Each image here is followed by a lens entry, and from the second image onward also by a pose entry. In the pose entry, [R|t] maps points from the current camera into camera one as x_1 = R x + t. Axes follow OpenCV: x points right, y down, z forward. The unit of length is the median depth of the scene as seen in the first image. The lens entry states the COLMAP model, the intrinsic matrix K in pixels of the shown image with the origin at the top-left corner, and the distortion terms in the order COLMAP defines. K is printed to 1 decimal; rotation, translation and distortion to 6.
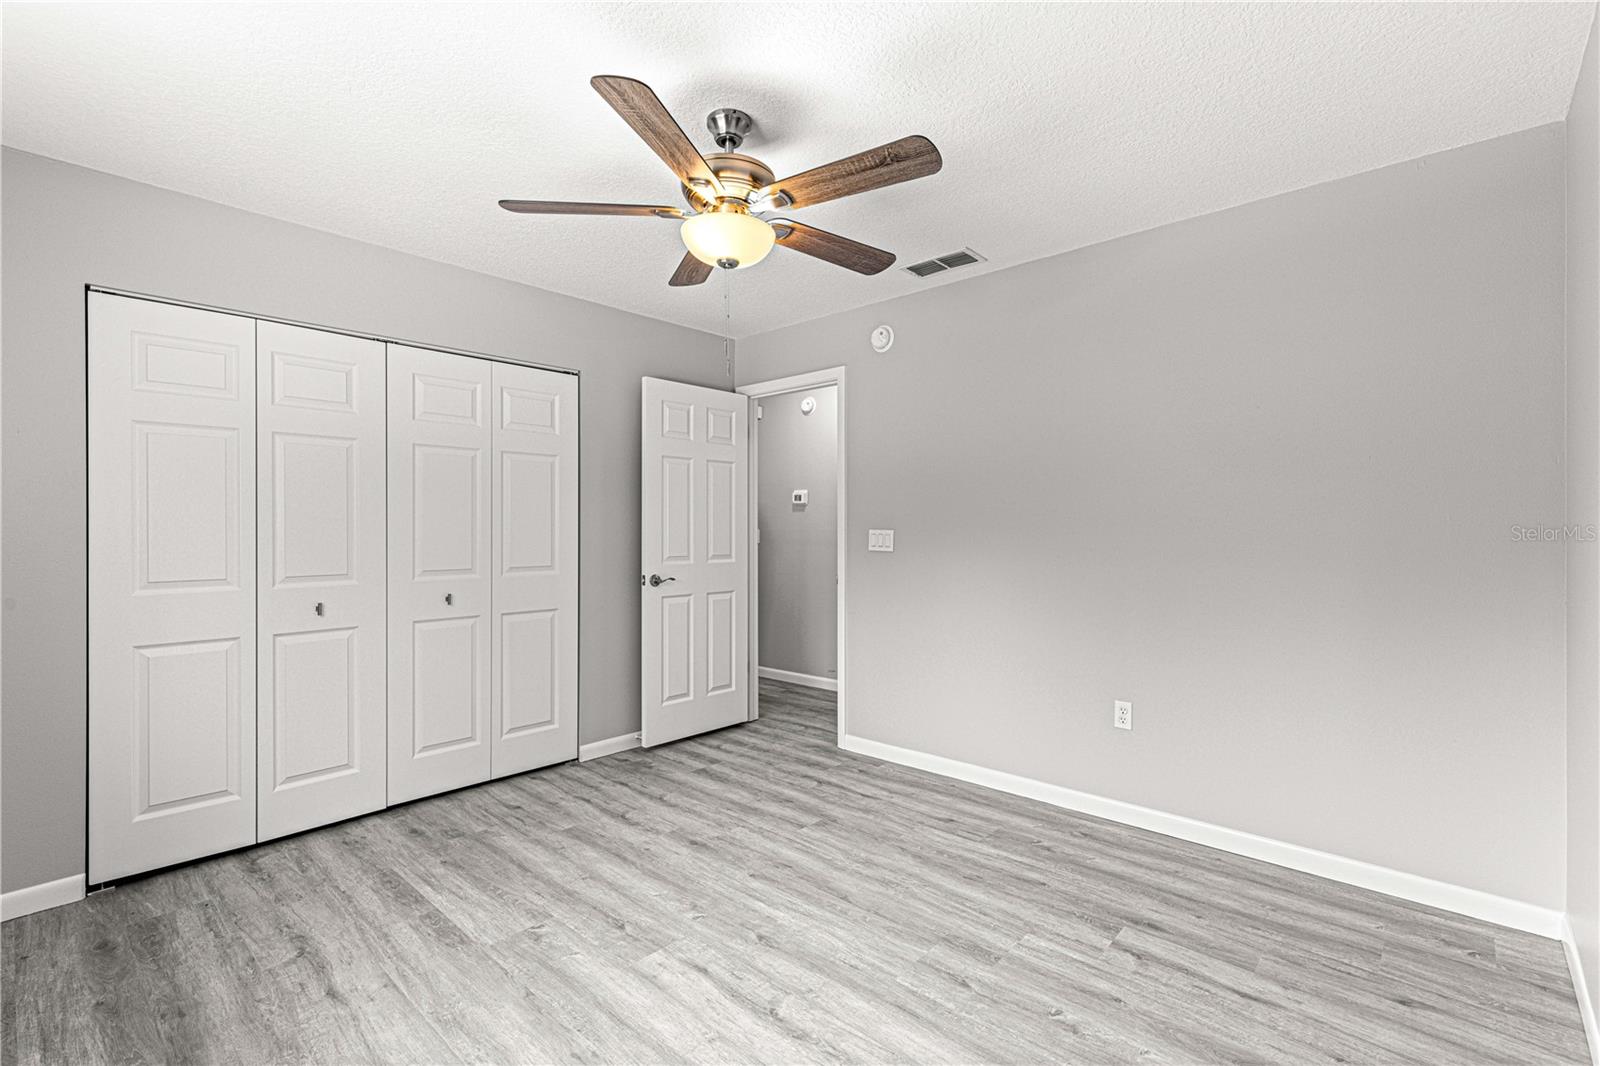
lens RADIAL K [[713.6, 0, 802.9], [0, 713.6, 544.6], [0, 0, 1]] dist [0.003748, -0.000083]
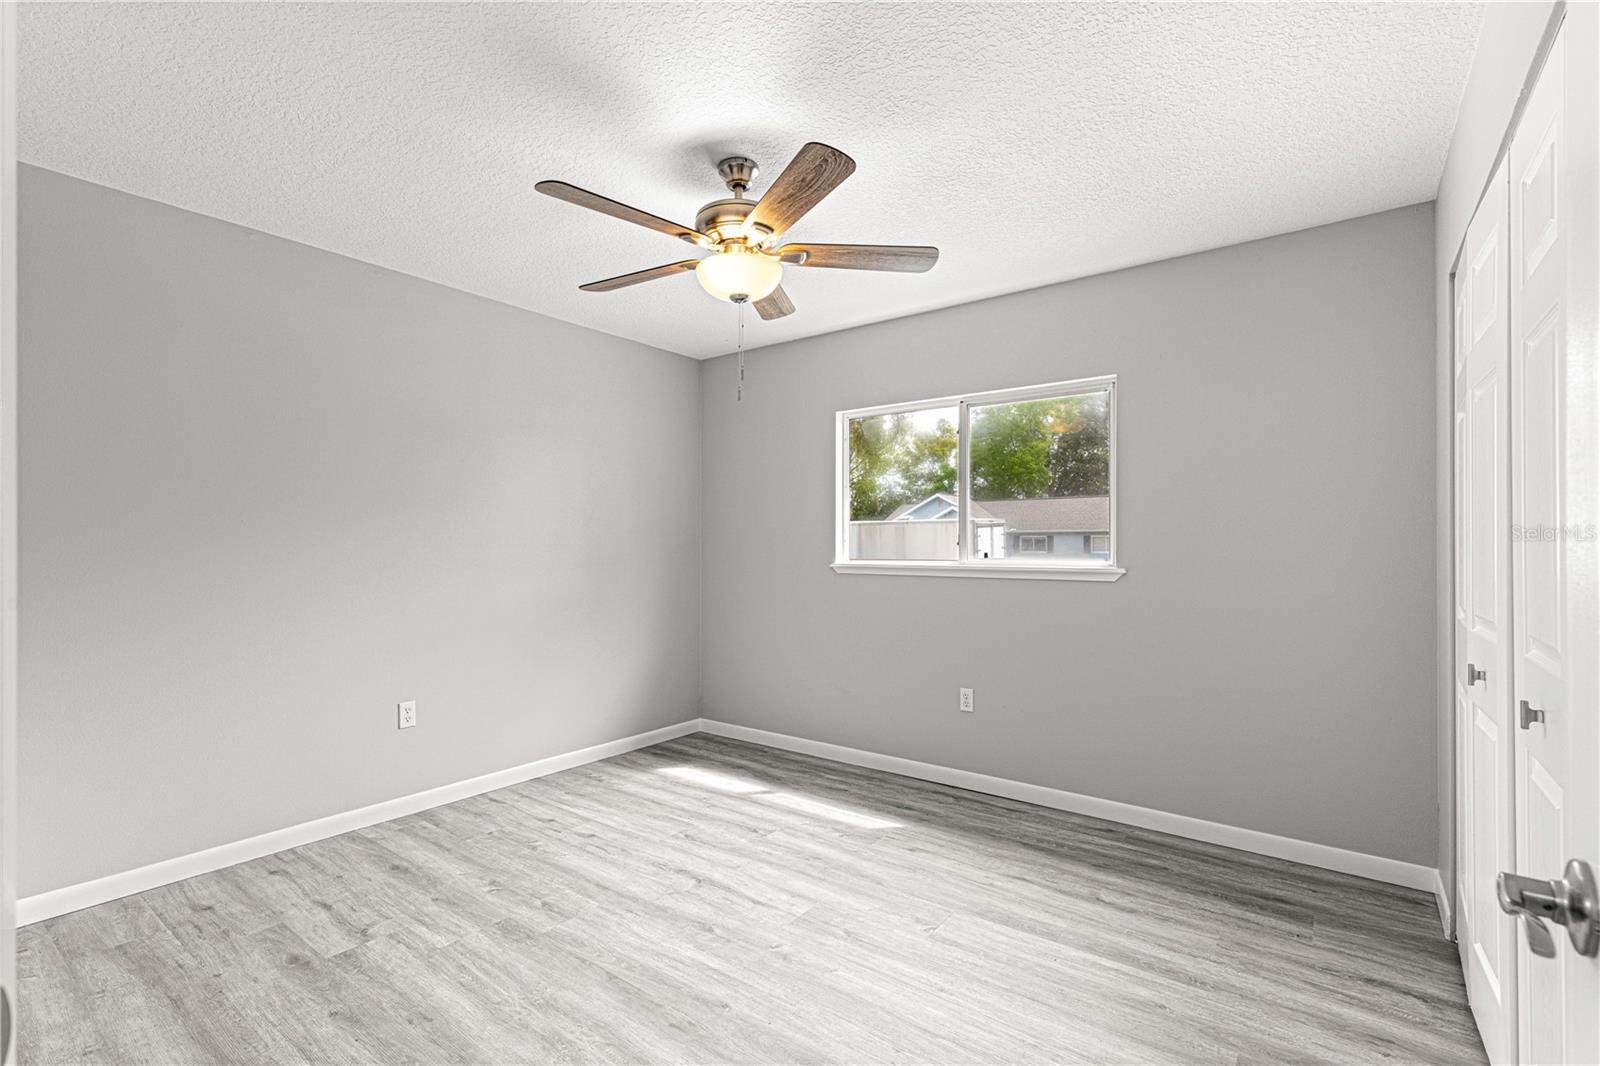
lens RADIAL K [[713.6, 0, 802.9], [0, 713.6, 544.6], [0, 0, 1]] dist [0.003748, -0.000083]
pose [[-0.995414, 0.001508, -0.095653, -0.095455], [-0.000189, 0.999843, 0.017729, -0.036534], [0.095664, 0.017666, -0.995257, 2.049298]]
